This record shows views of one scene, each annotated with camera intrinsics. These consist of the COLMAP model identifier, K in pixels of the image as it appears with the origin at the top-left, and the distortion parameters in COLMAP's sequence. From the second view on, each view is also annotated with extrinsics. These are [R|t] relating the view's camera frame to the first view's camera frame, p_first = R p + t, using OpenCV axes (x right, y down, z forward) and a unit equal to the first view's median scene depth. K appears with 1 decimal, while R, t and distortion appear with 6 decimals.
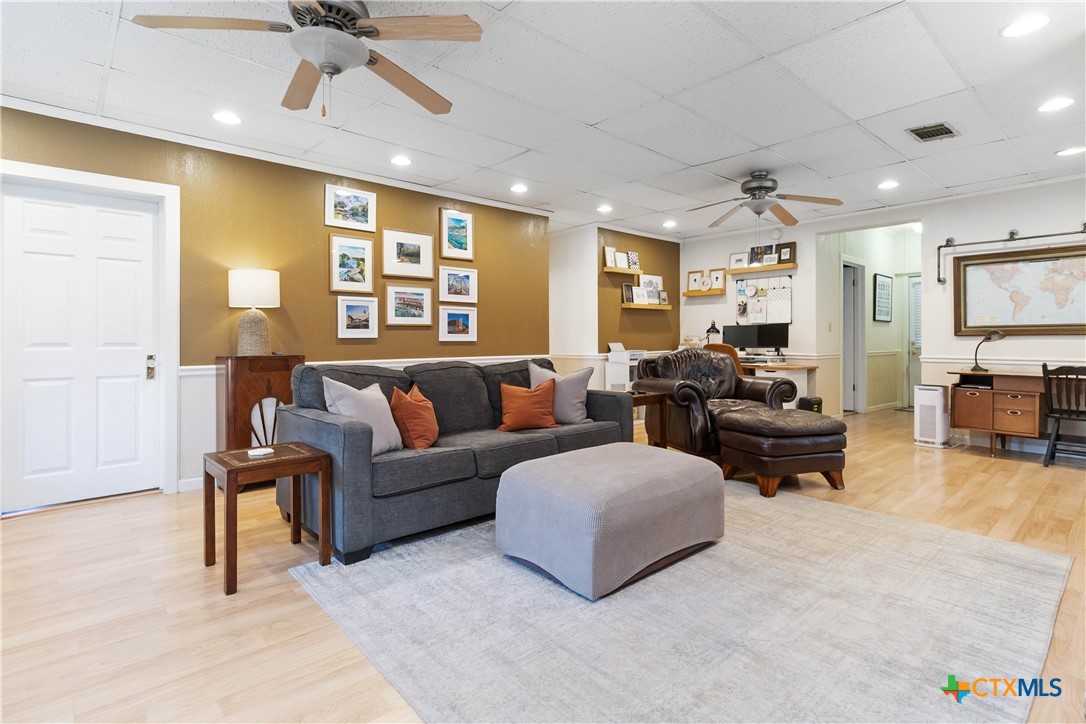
lens RADIAL K [[535.9, 0, 542.9], [0, 535.9, 342.3], [0, 0, 1]] dist [-0.001255, -0.000342]
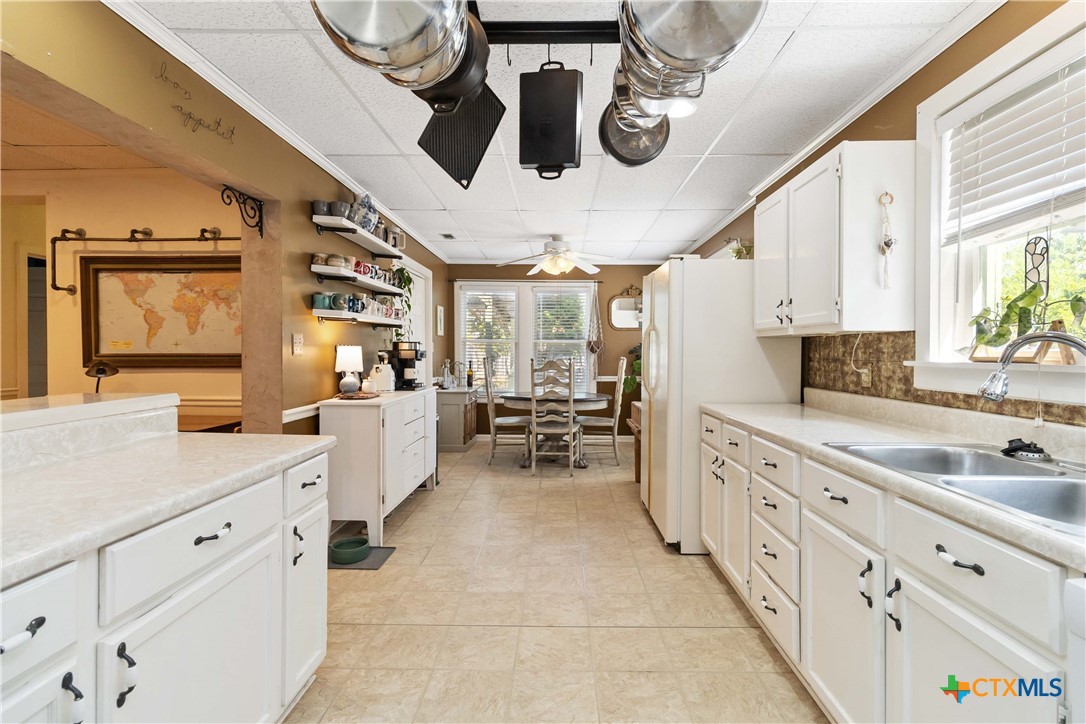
lens RADIAL K [[525.6, 0, 556.5], [0, 525.6, 353.9], [0, 0, 1]] dist [0.000376, 0.000329]
pose [[0.683154, 0.000977, 0.730274, 0.695291], [0.000889, 0.999997, -0.002170, -0.028728], [-0.730274, 0.002132, 0.683151, 0.065411]]
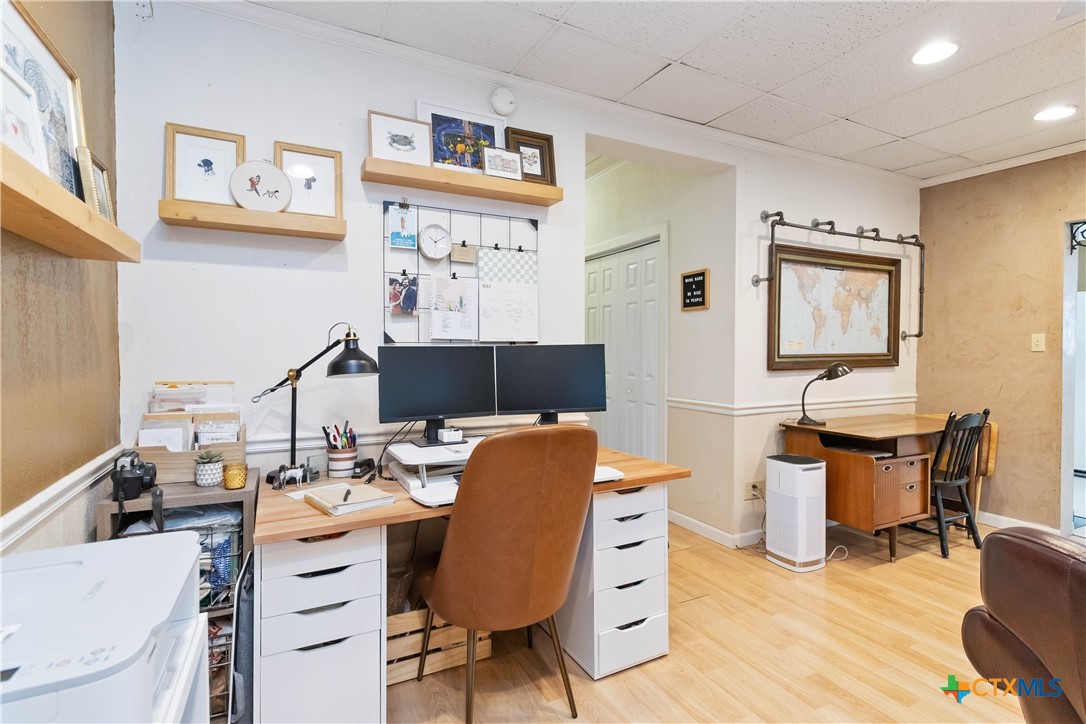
lens RADIAL K [[525.6, 0, 556.5], [0, 525.6, 353.9], [0, 0, 1]] dist [0.000376, 0.000329]
pose [[0.242598, -0.010527, 0.970070, 0.114859], [0.004788, 0.999942, 0.009654, -0.038963], [-0.970115, 0.002303, 0.242634, 1.105835]]
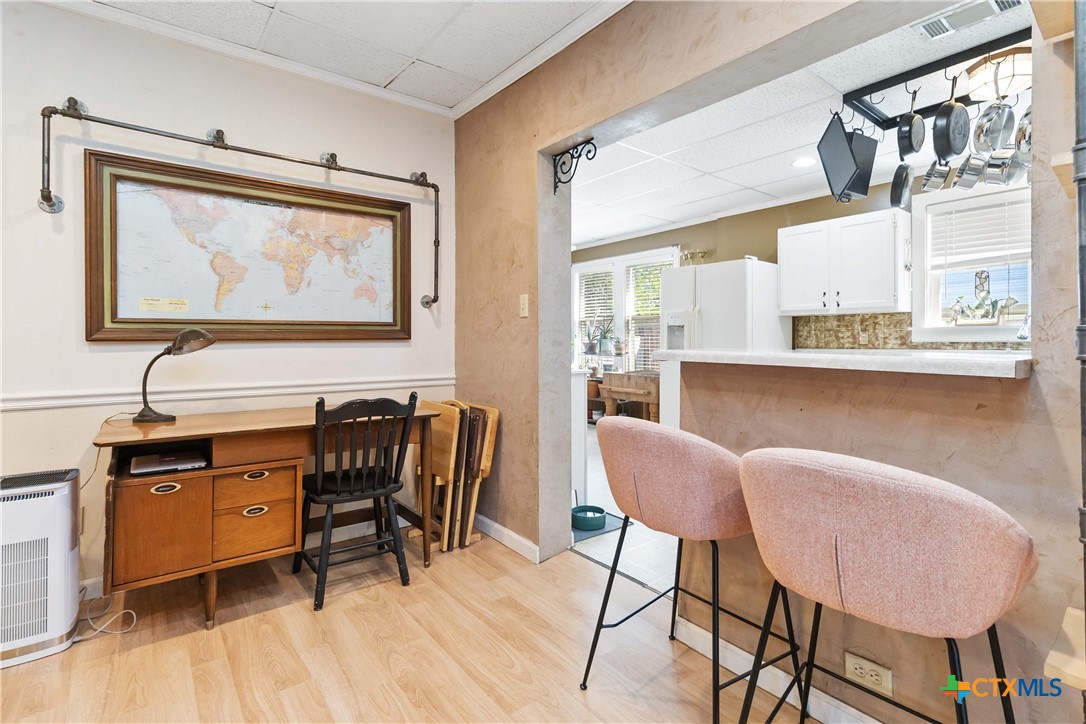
lens RADIAL K [[511.1, 0, 570.1], [0, 511.1, 336.9], [0, 0, 1]] dist [-0.000498, 0.000229]
pose [[0.044415, 0.010187, 0.998961, 0.396872], [0.010972, 0.999883, -0.010684, -0.007378], [-0.998953, 0.011435, 0.044298, 0.617781]]
